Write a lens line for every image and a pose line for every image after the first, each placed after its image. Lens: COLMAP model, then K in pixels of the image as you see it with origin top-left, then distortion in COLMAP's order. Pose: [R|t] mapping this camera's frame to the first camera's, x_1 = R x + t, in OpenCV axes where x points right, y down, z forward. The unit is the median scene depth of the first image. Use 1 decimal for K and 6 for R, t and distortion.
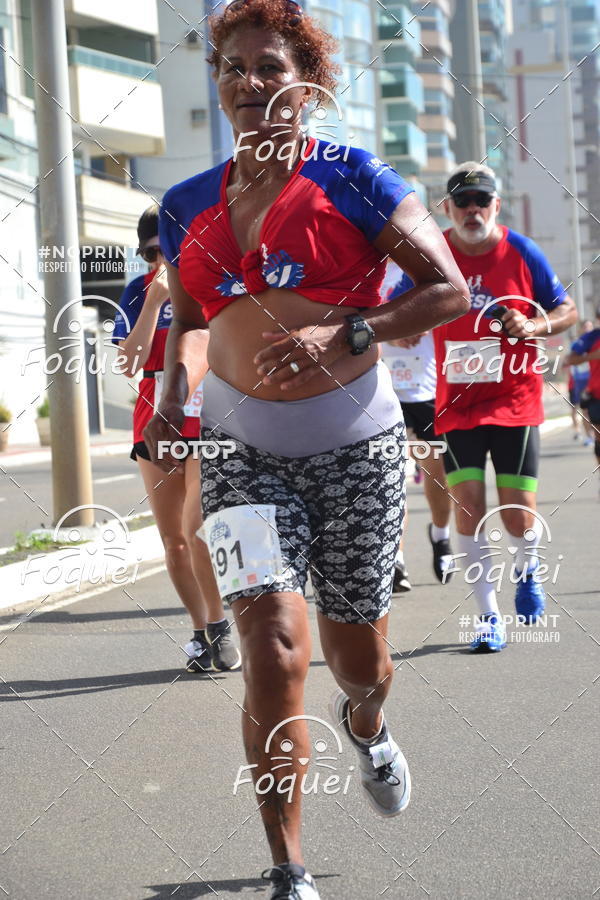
lens RADIAL K [[4351.2, 0, 301.6], [0, 4351.2, 391.8], [0, 0, 1]] dist [0.189358, 9.094458]
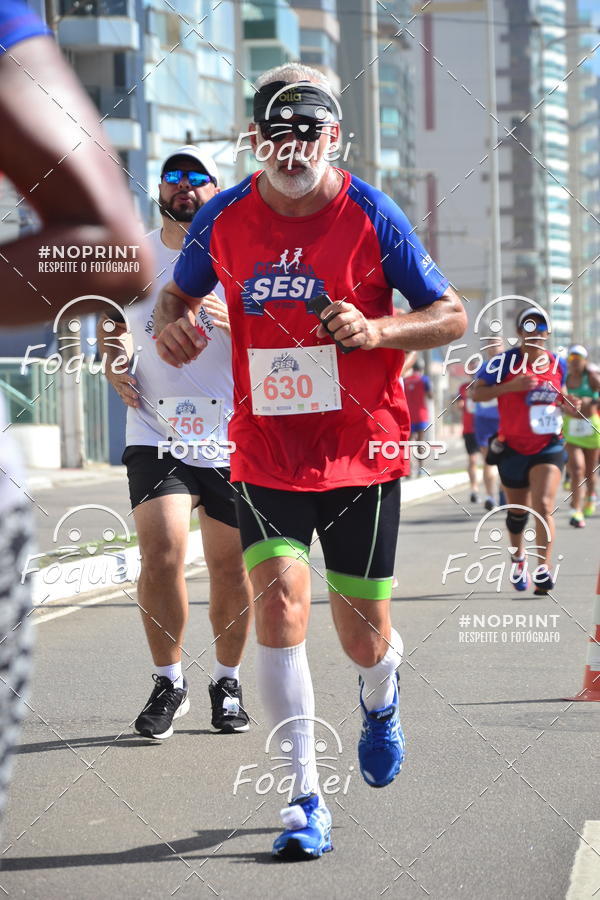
lens RADIAL K [[4350.9, 0, 341.8], [0, 4350.9, 462.6], [0, 0, 1]] dist [0.428274, 1.090024]
pose [[0.999460, 0.026291, 0.019718, 0.022355], [-0.026454, 0.999617, 0.008083, -0.000746], [-0.019498, -0.008601, 0.999773, 0.242255]]
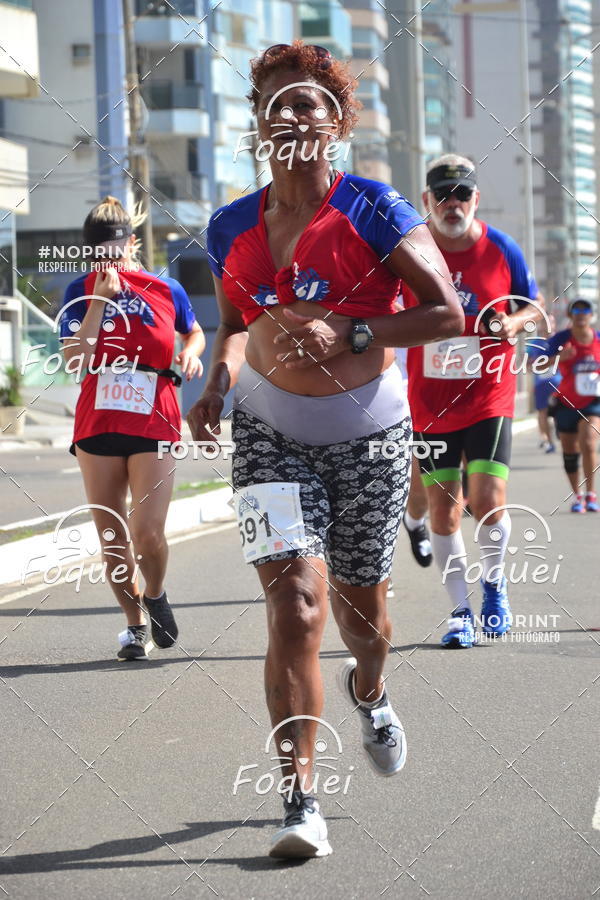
lens RADIAL K [[4331.0, 0, 369.6], [0, 4331.0, 411.0], [0, 0, 1]] dist [0.591206, 0.970870]
pose [[0.999533, 0.022068, 0.021115, 0.015392], [-0.022206, 0.999733, 0.006359, -0.001121], [-0.020969, -0.006825, 0.999757, 0.161868]]
